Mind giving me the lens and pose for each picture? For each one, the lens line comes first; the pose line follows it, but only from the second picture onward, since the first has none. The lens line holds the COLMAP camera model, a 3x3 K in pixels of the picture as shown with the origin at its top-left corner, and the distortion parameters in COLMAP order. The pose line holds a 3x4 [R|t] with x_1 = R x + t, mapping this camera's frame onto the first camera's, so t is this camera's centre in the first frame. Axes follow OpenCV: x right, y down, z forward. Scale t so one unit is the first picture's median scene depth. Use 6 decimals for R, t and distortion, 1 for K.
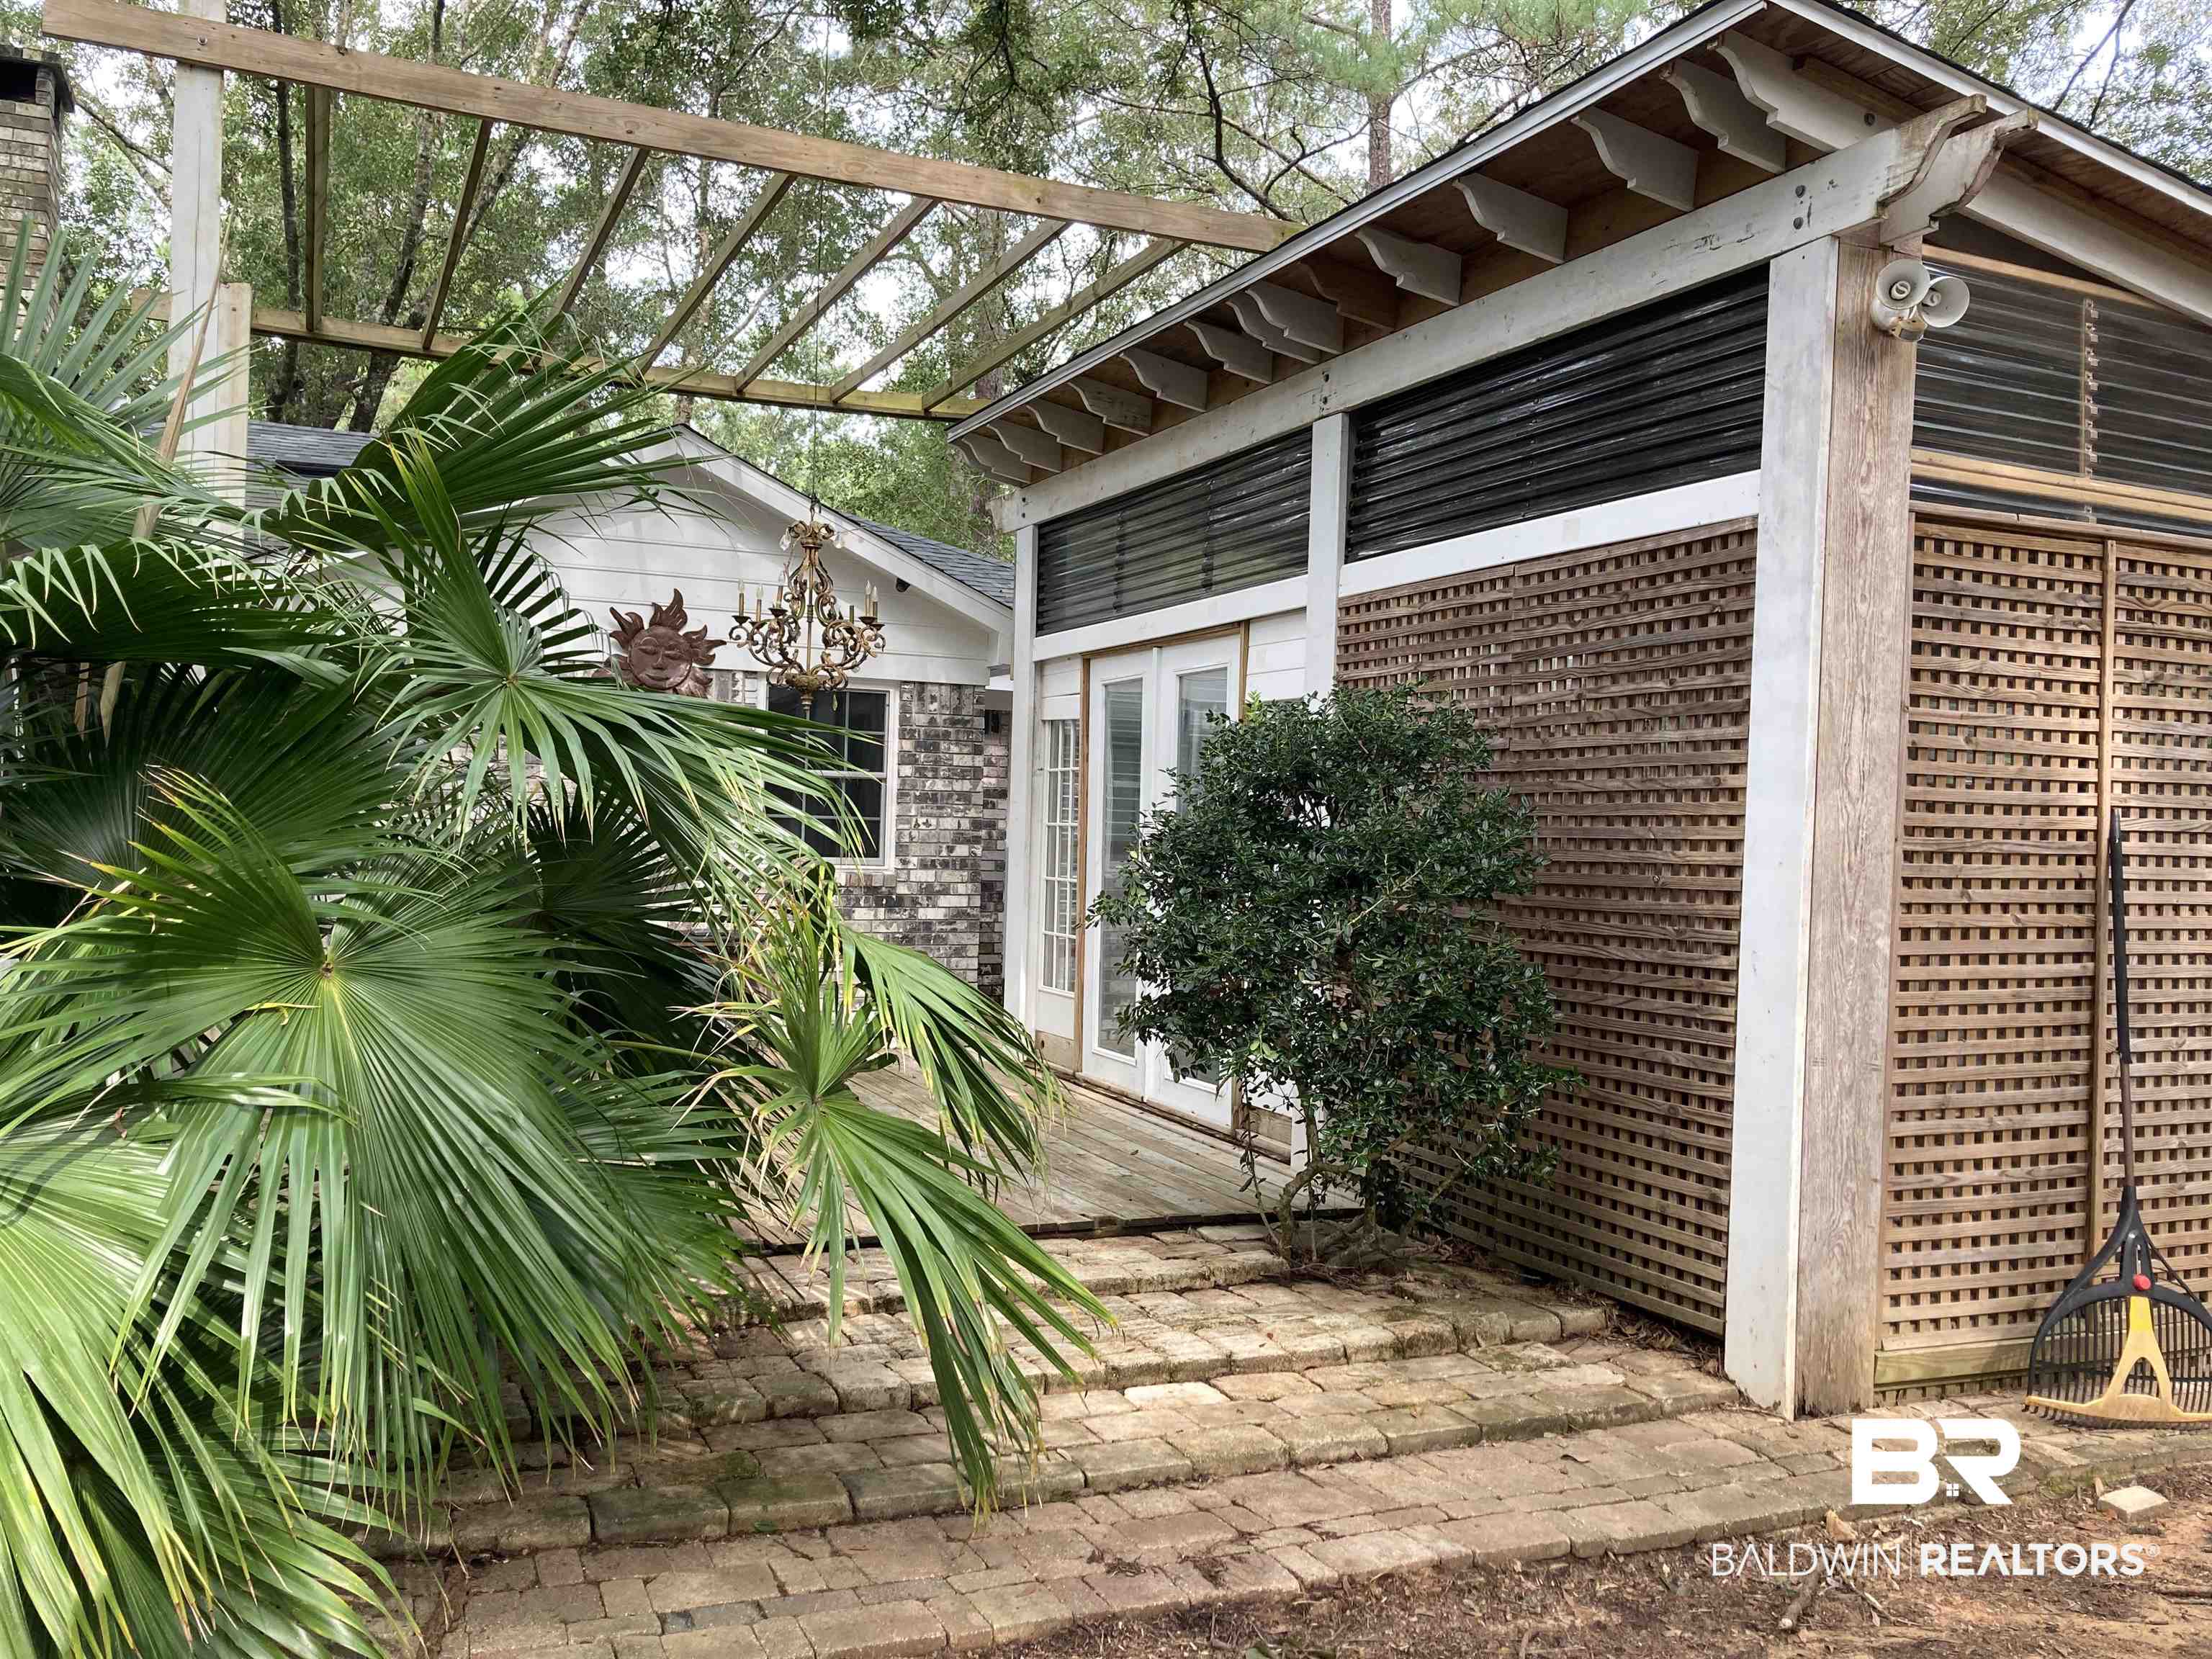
lens RADIAL K [[1839.2, 0, 1134.6], [0, 1839.2, 833.1], [0, 0, 1]] dist [0.039078, -0.031852]
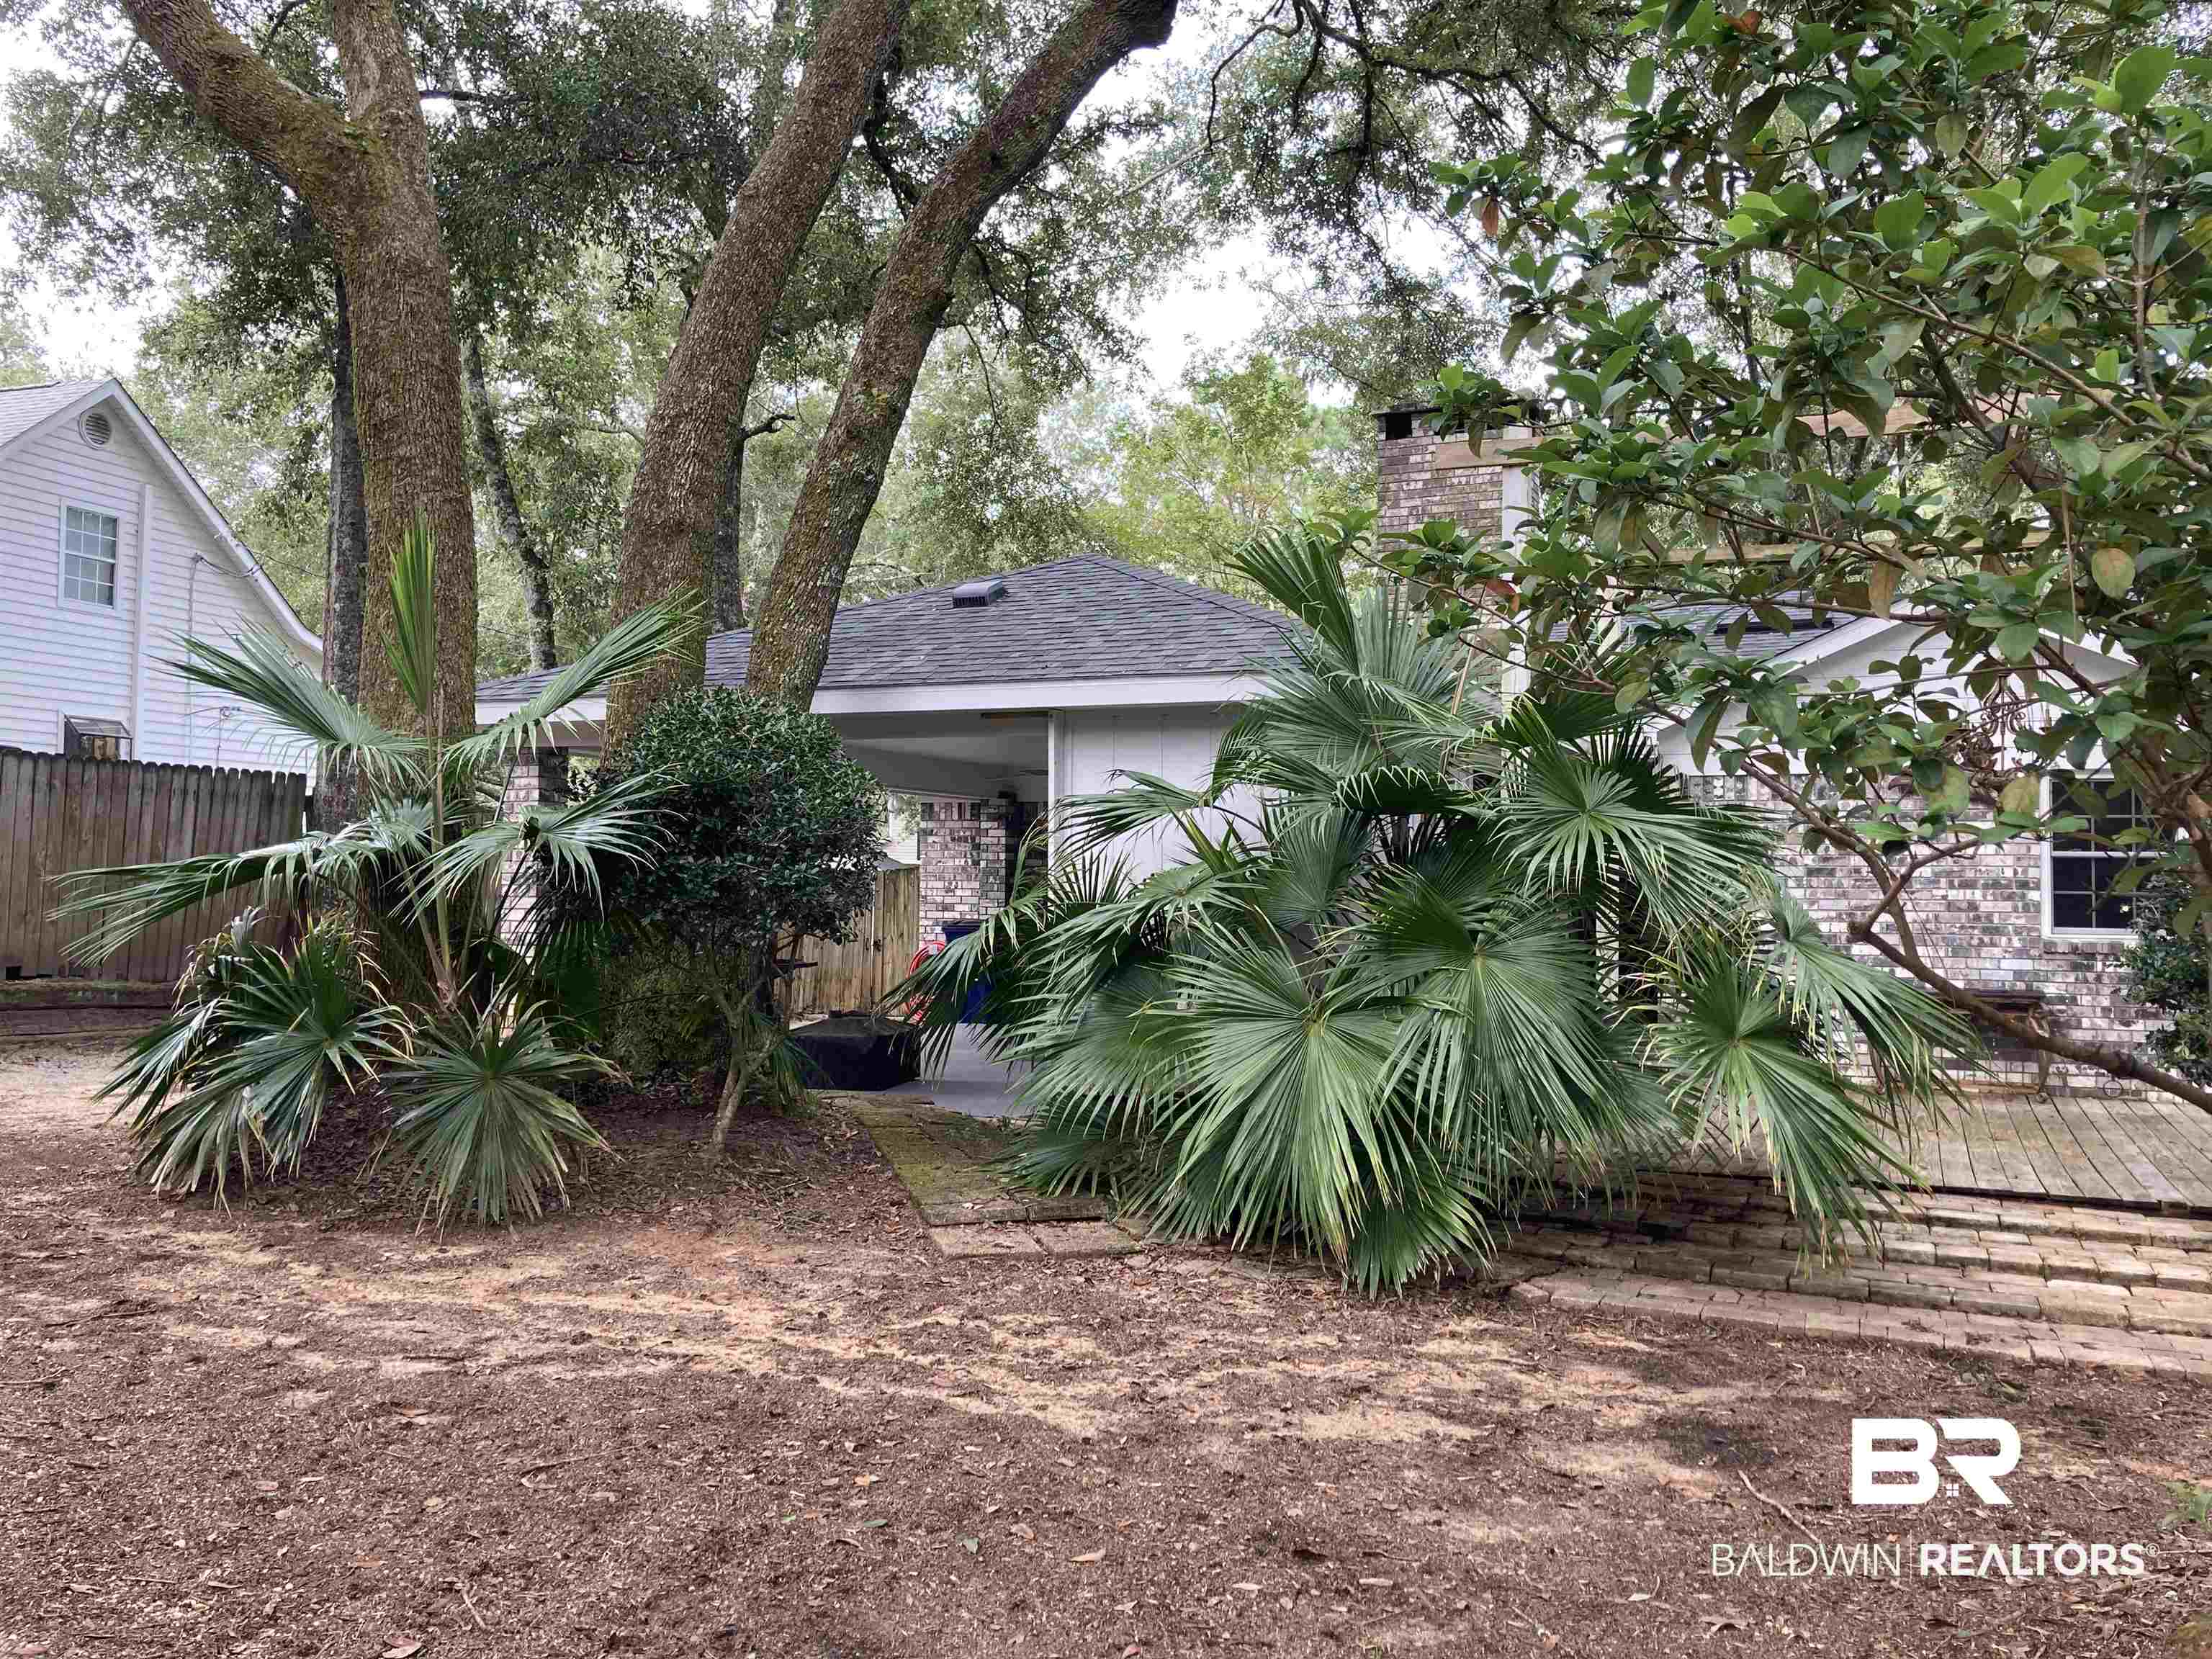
lens RADIAL K [[1909.9, 0, 1102.2], [0, 1909.9, 810.8], [0, 0, 1]] dist [0.065169, -0.003285]
pose [[0.678082, -0.054580, -0.732957, 0.298201], [0.007371, 0.997694, -0.067474, 0.017554], [0.734949, 0.040350, 0.676921, -0.273617]]
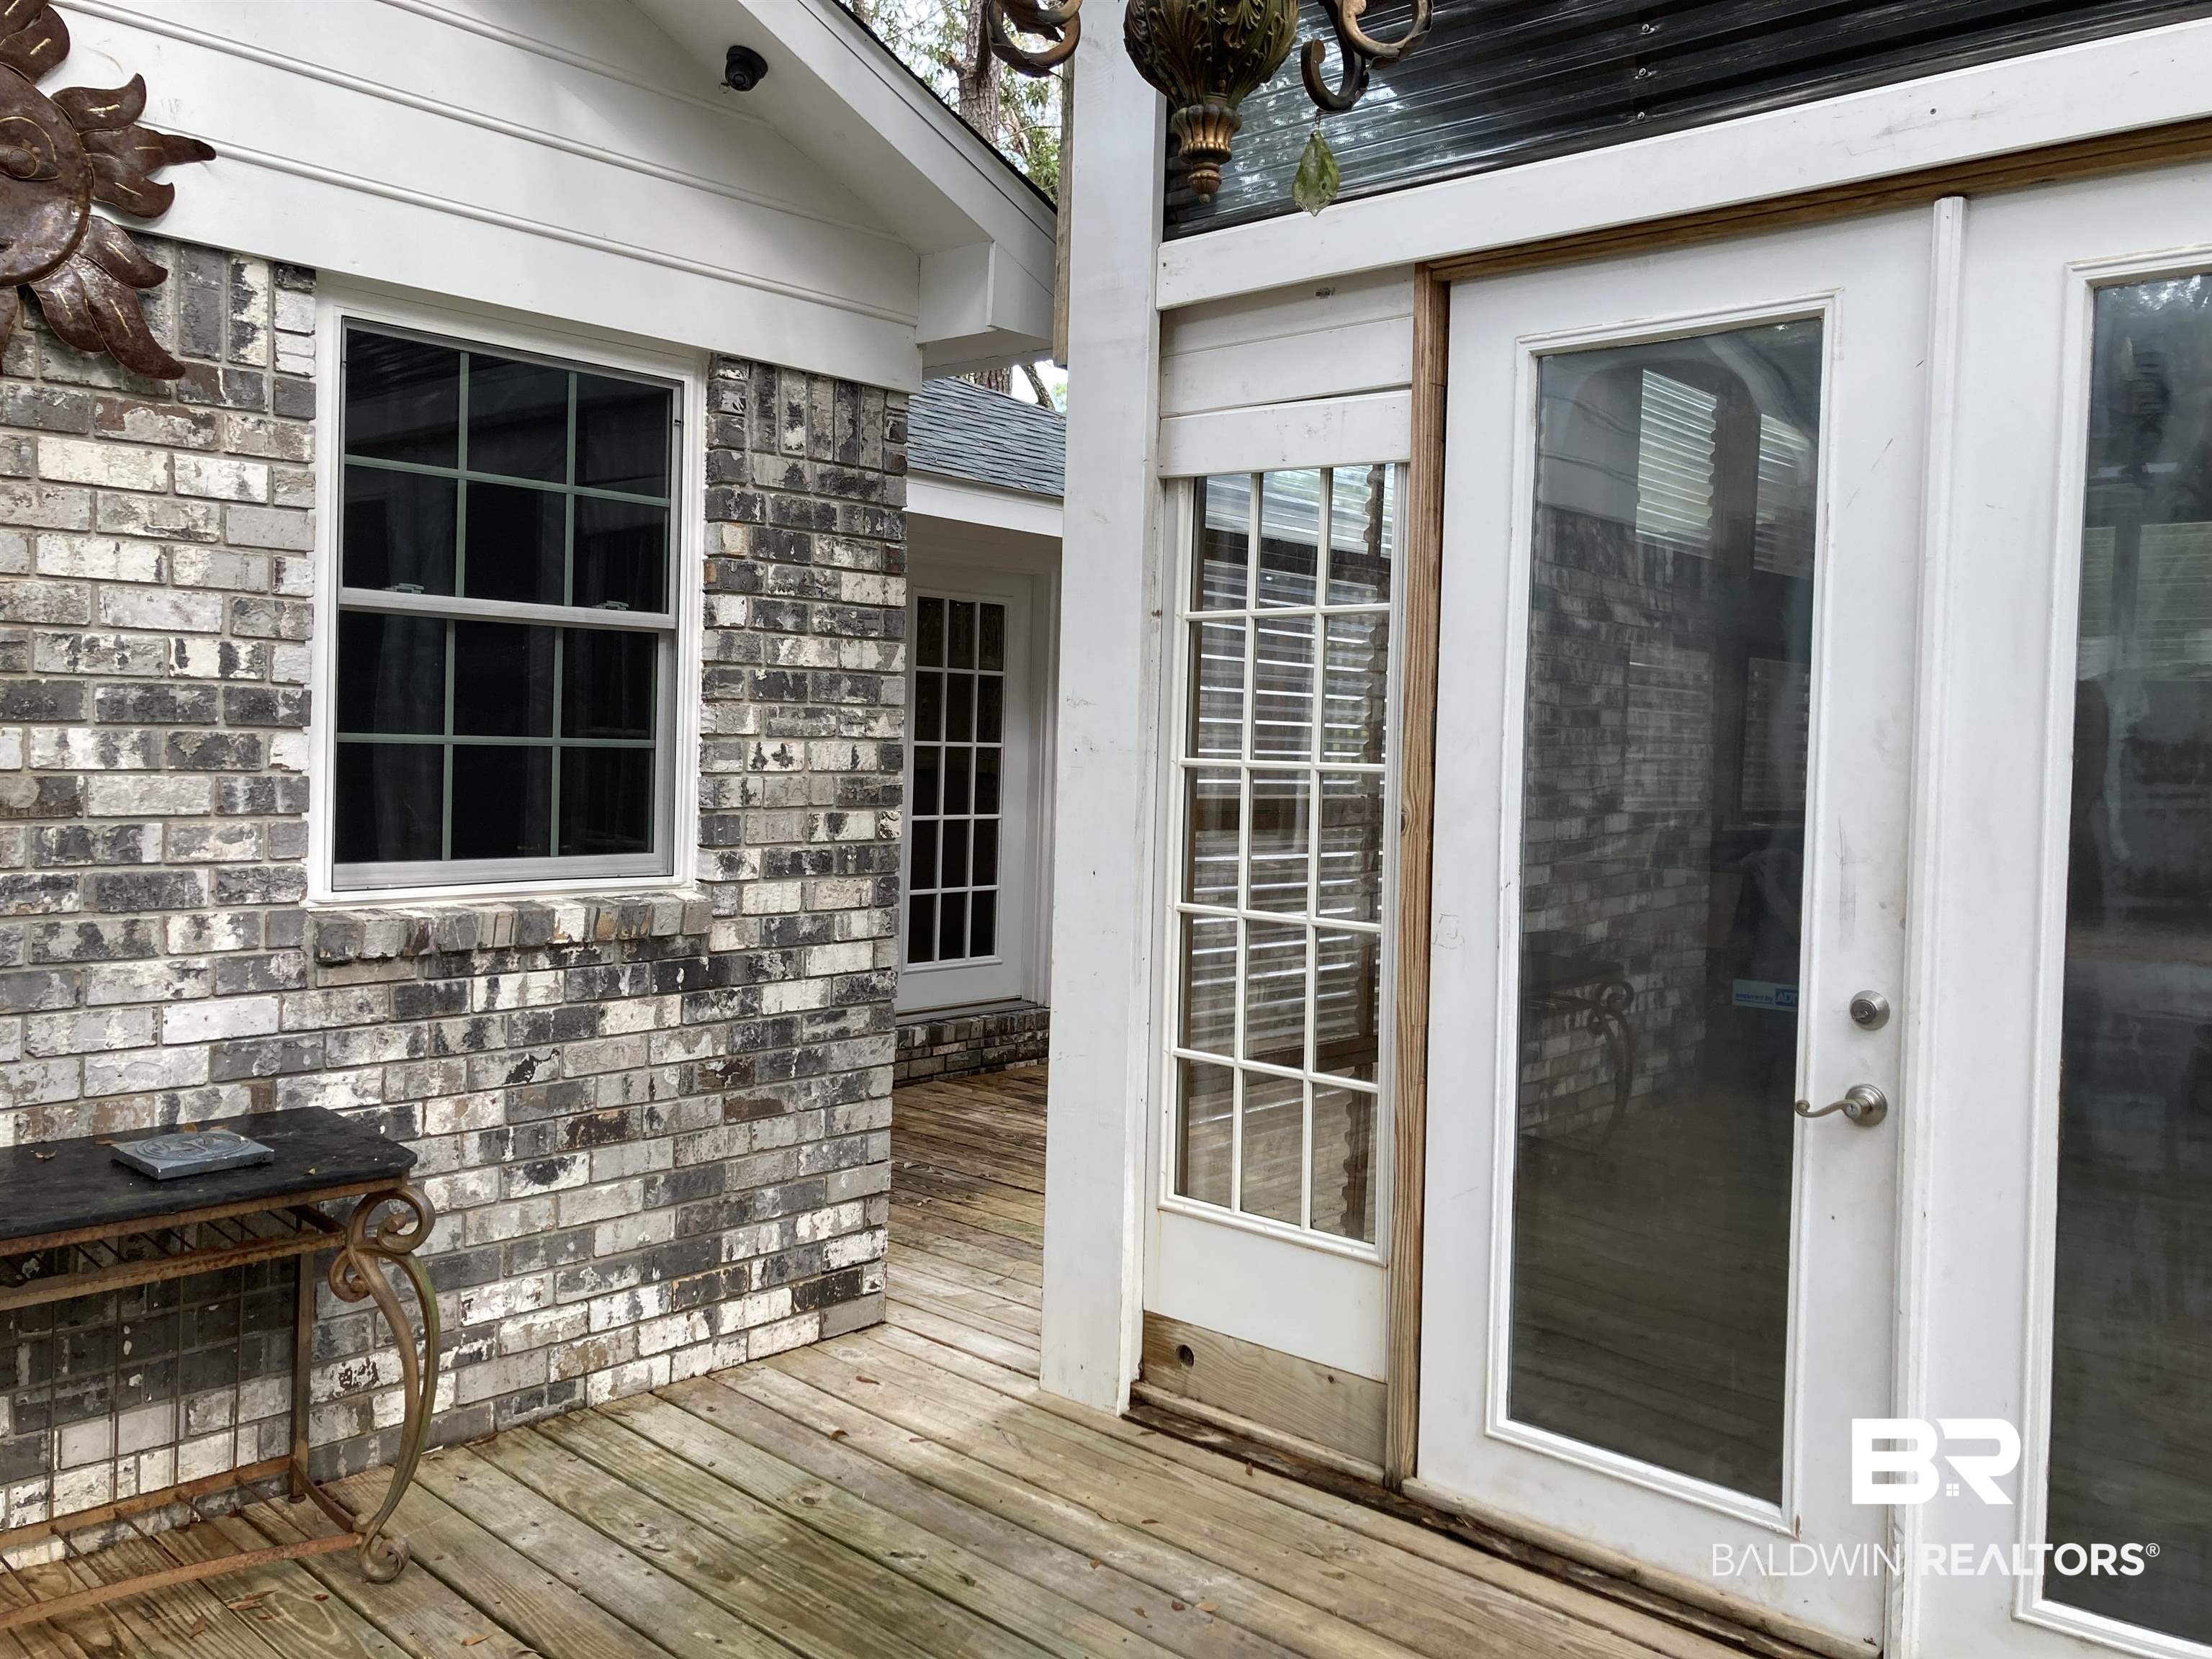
lens RADIAL K [[1824.9, 0, 1109.2], [0, 1824.9, 792.4], [0, 0, 1]] dist [0.031111, -0.038986]
pose [[0.925471, -0.015437, 0.378504, -0.203454], [0.001233, 0.999287, 0.037742, -0.012397], [-0.378817, -0.034462, 0.924830, 0.677411]]
